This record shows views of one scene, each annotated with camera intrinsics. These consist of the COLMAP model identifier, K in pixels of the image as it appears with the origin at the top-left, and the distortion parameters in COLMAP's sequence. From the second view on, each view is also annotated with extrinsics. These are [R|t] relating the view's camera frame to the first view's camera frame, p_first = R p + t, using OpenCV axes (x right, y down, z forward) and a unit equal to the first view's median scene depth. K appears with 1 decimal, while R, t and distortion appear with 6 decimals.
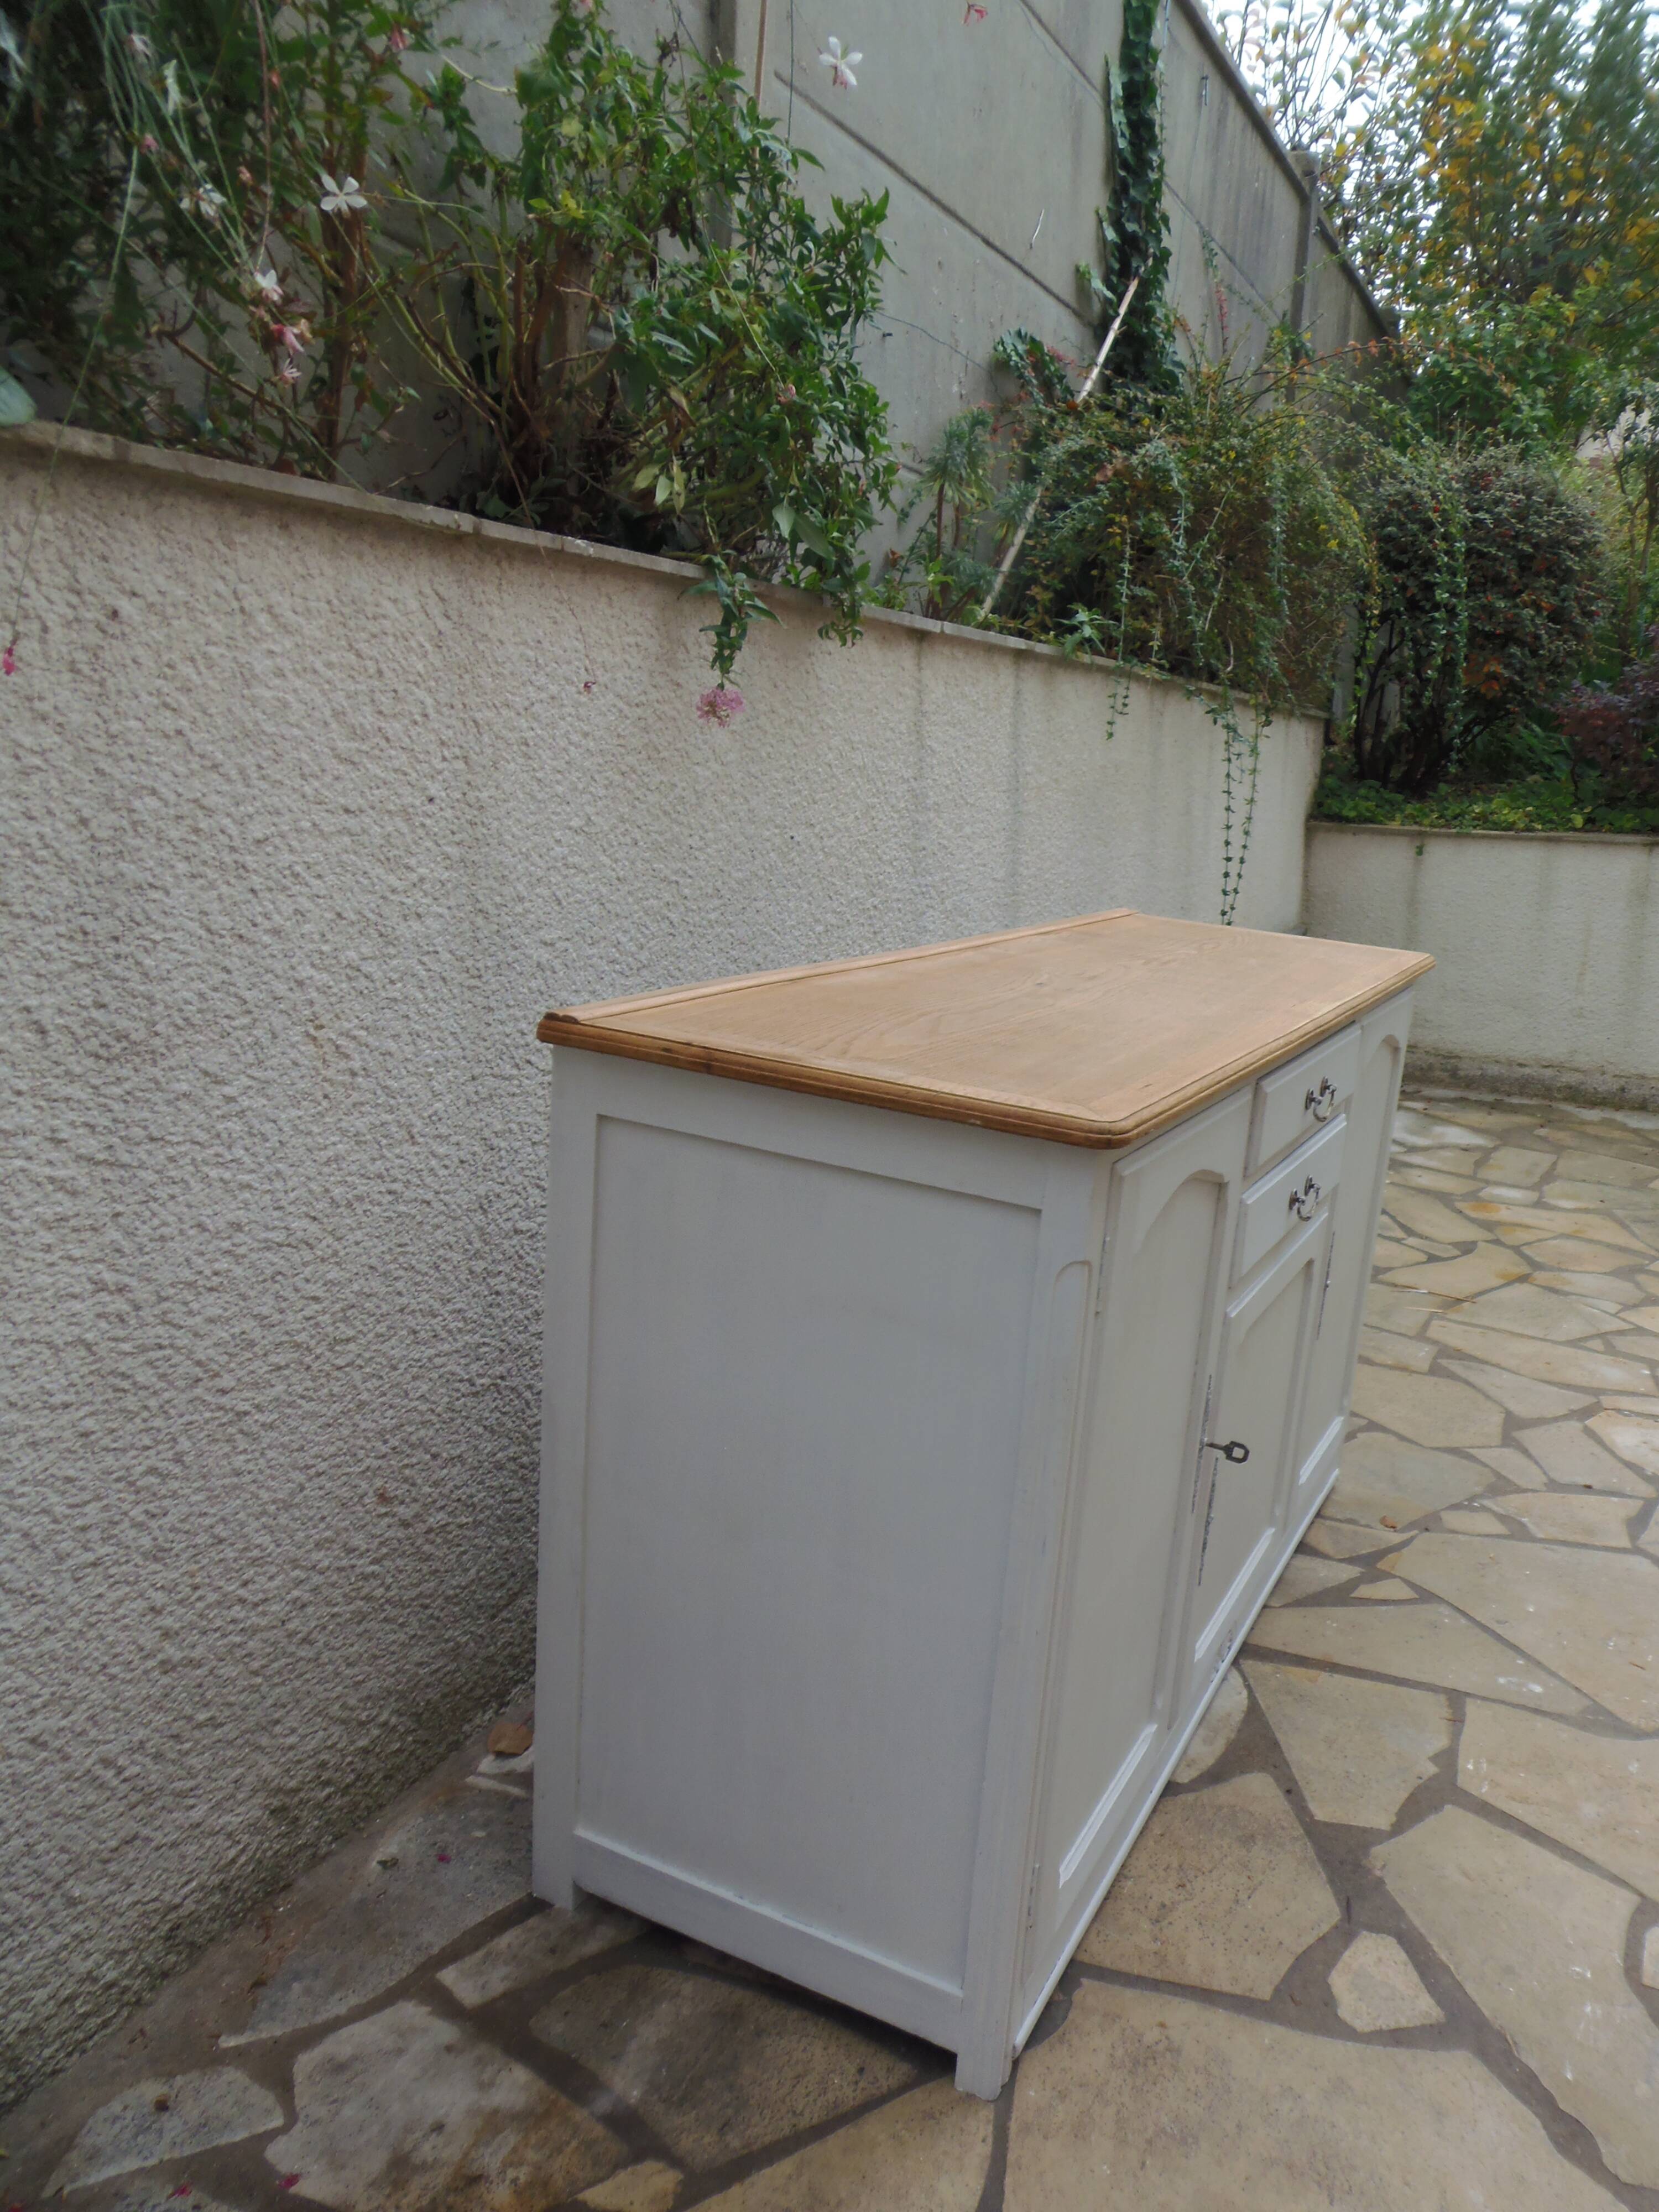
lens RADIAL K [[1630.7, 0, 956.4], [0, 1630.7, 1121.7], [0, 0, 1]] dist [-0.016758, -0.001911]
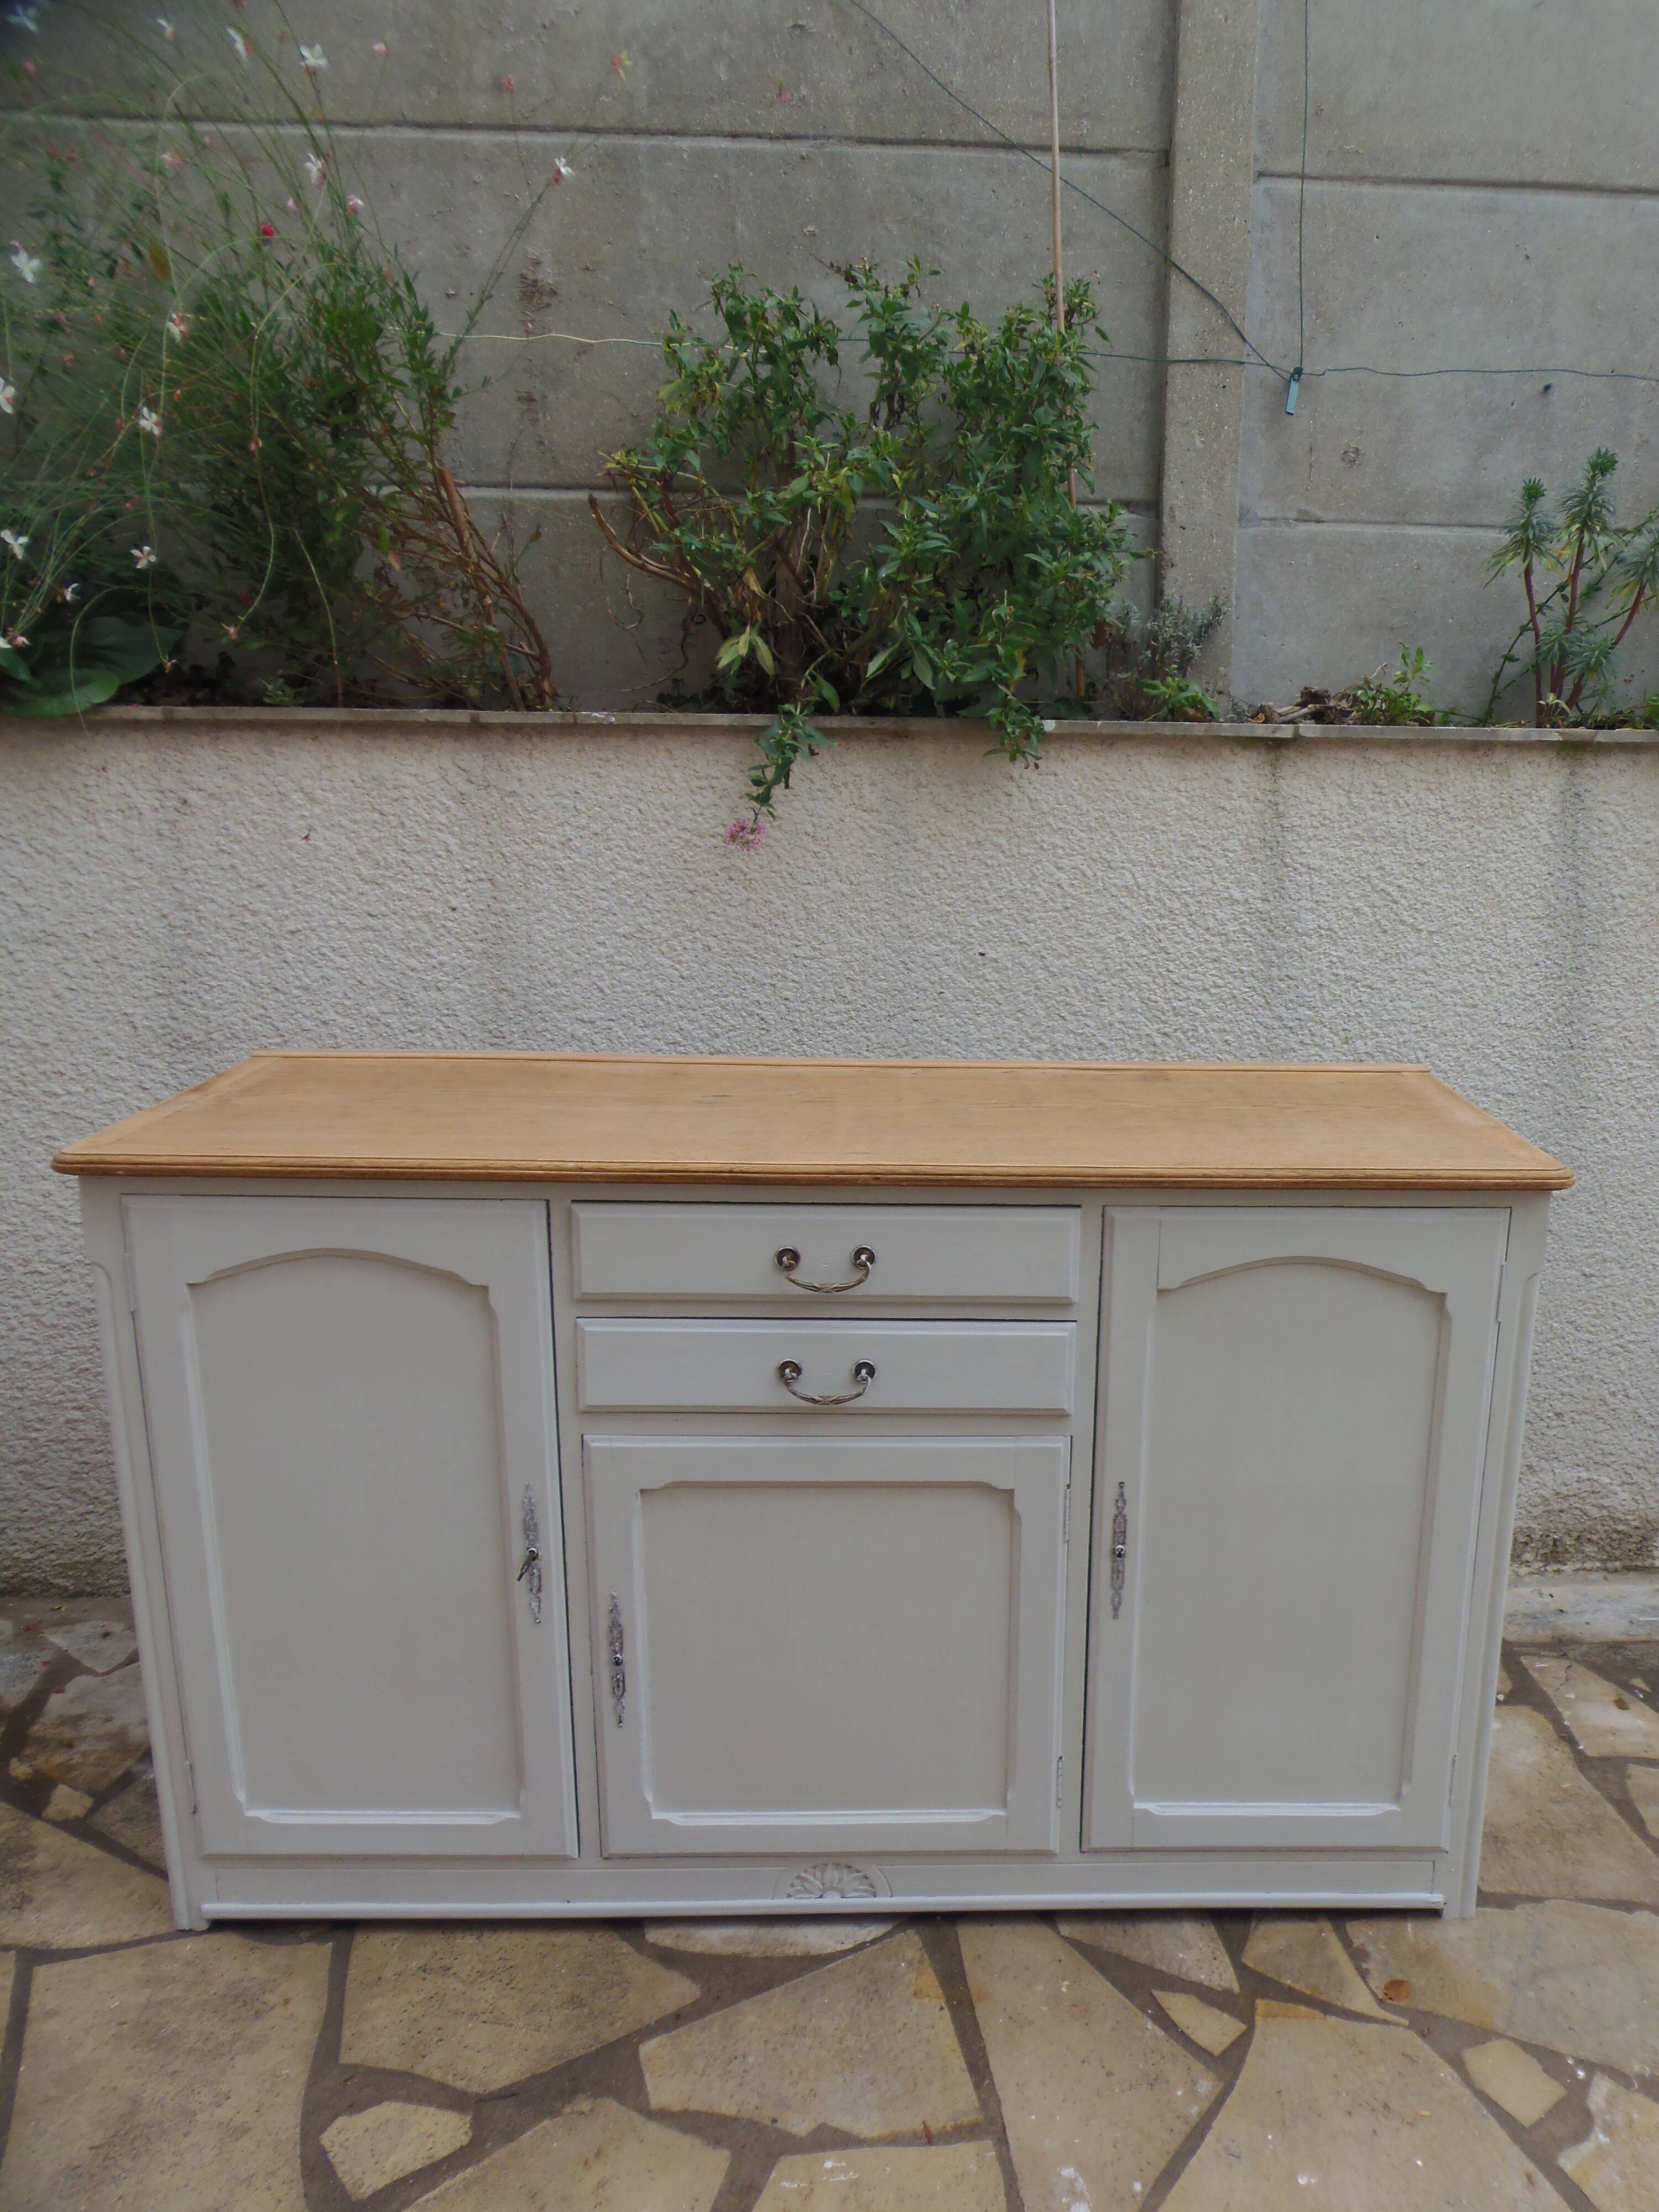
lens RADIAL K [[1625.6, 0, 961.5], [0, 1625.6, 1122.1], [0, 0, 1]] dist [-0.020773, -0.010639]
pose [[0.447164, 0.125539, -0.885598, 1.174228], [-0.191141, 0.980642, 0.042499, -0.161894], [0.873790, 0.150270, 0.462503, 0.767203]]
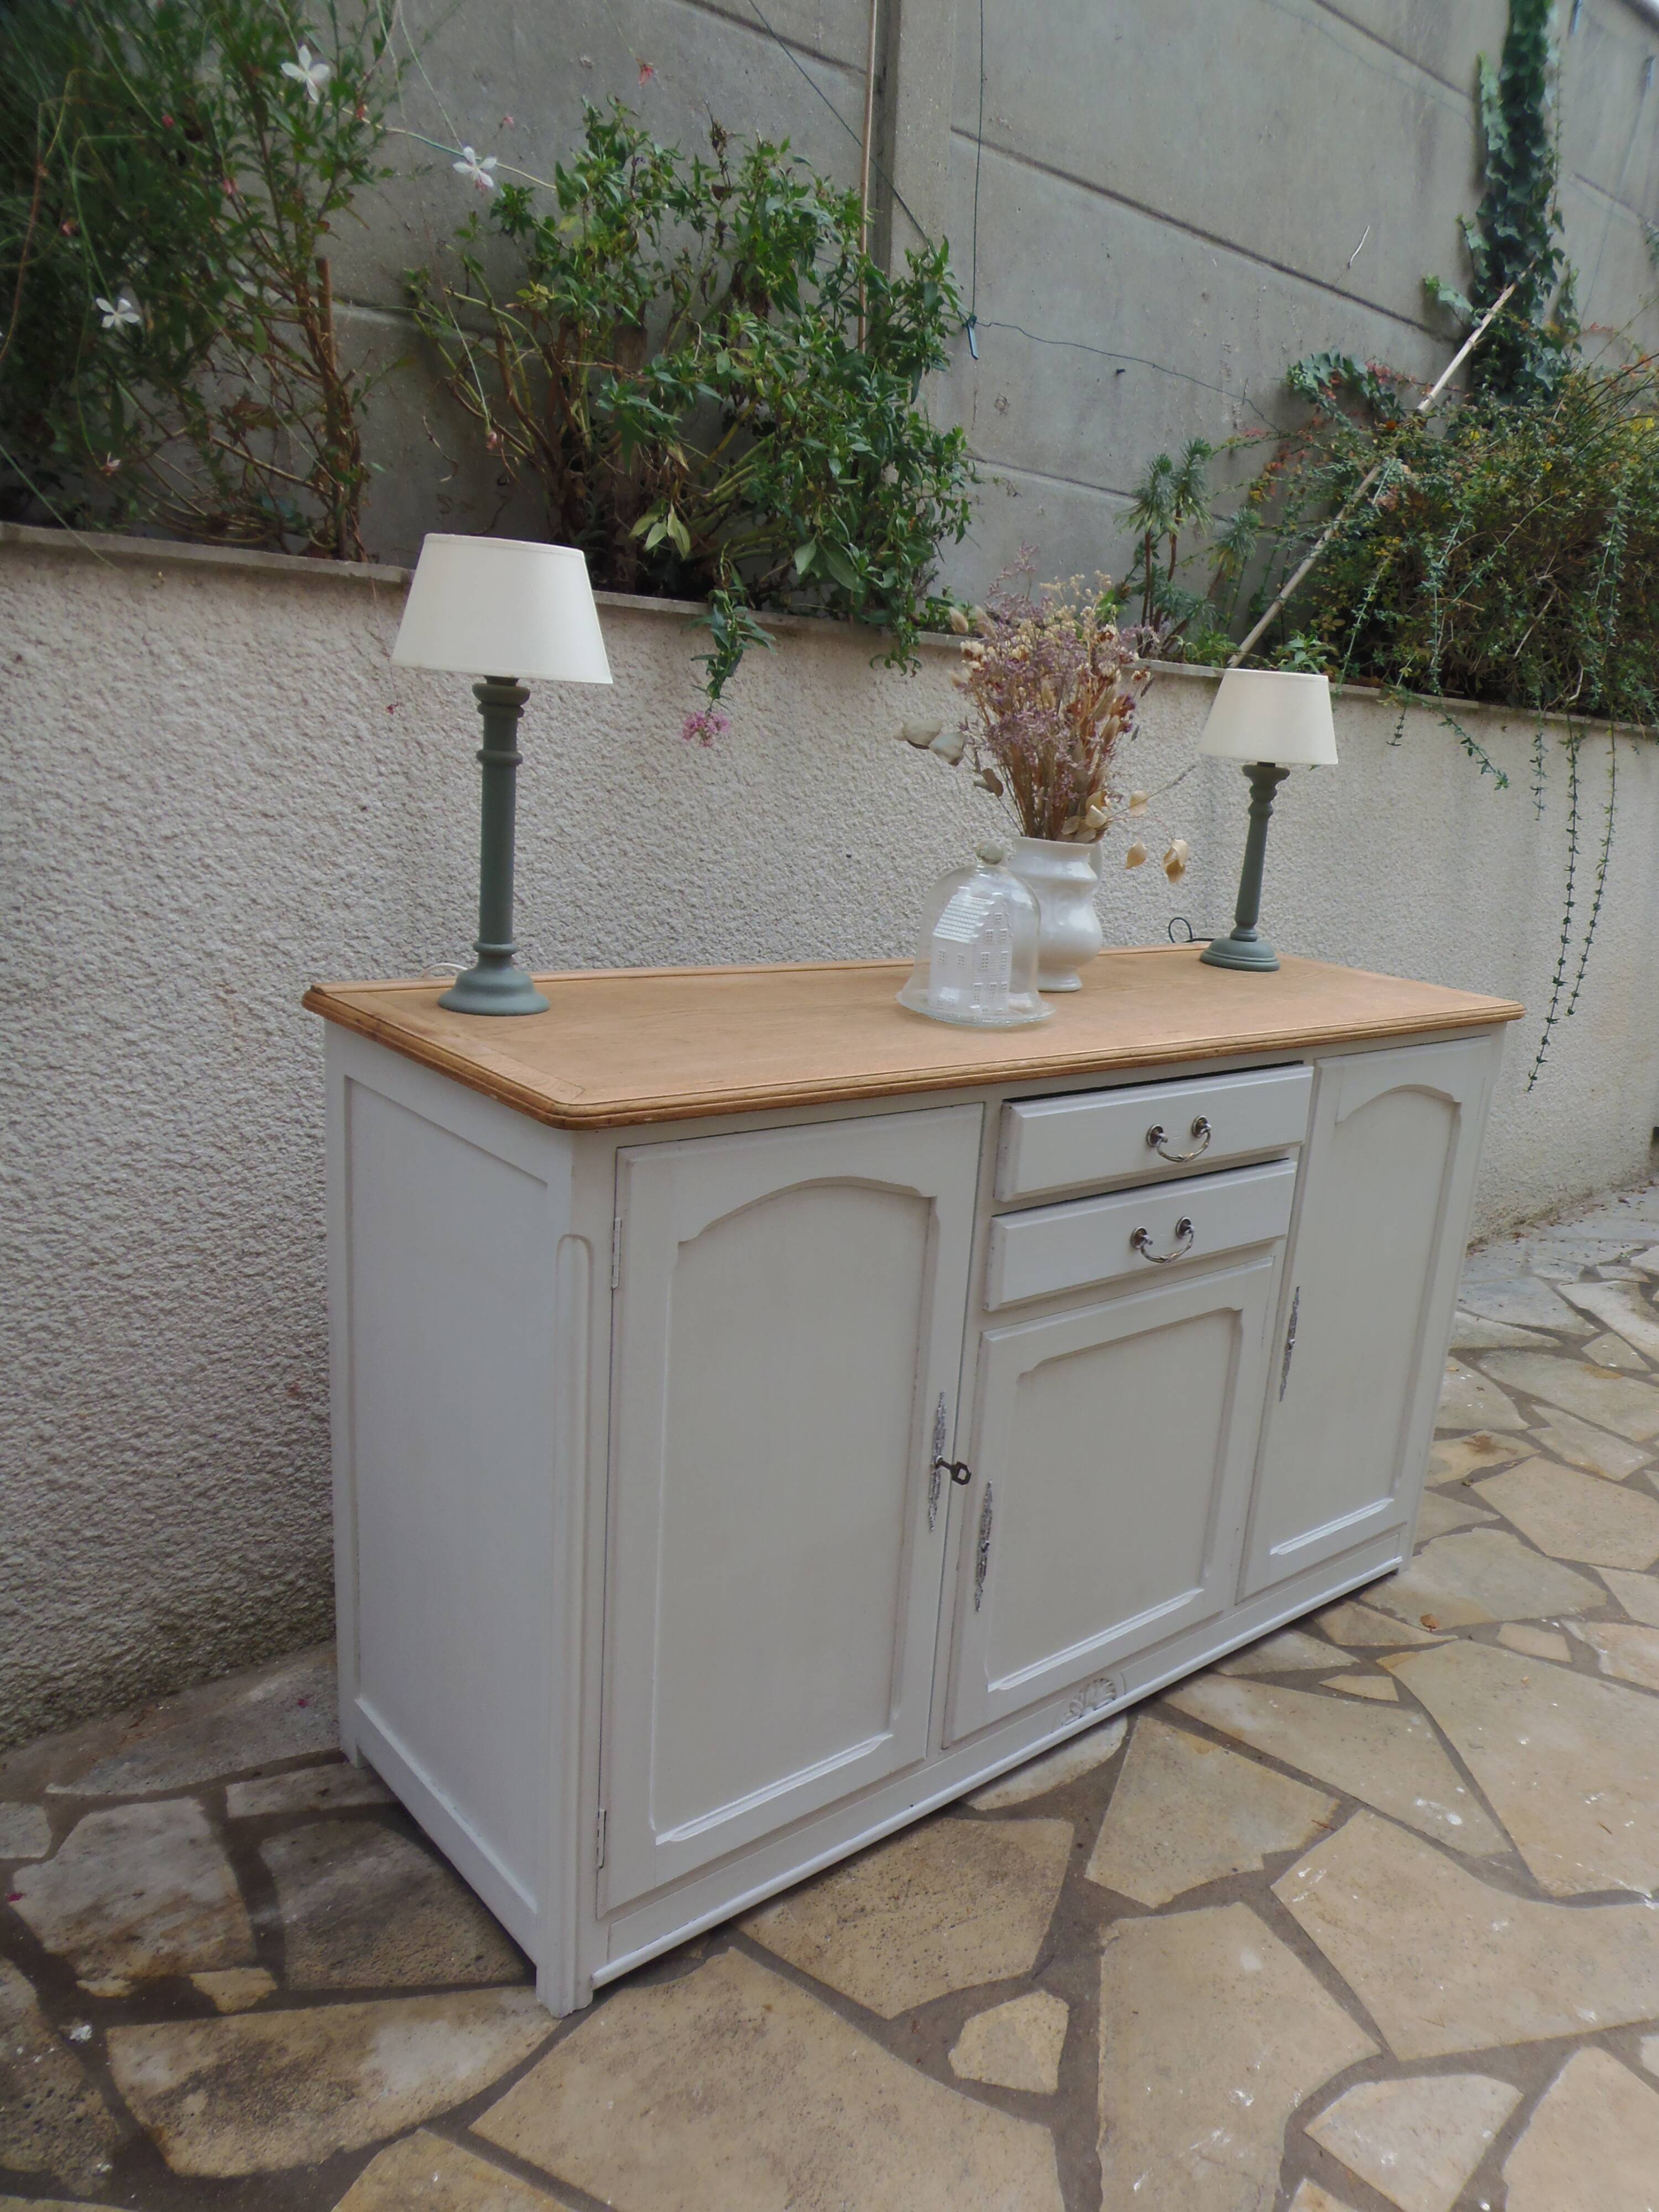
lens RADIAL K [[1625.6, 0, 955.1], [0, 1625.6, 1138.8], [0, 0, 1]] dist [-0.020773, -0.010639]
pose [[0.921661, 0.088011, -0.377881, 0.544537], [-0.093163, 0.995640, 0.004664, -0.004517], [0.376644, 0.030906, 0.925842, 0.080407]]
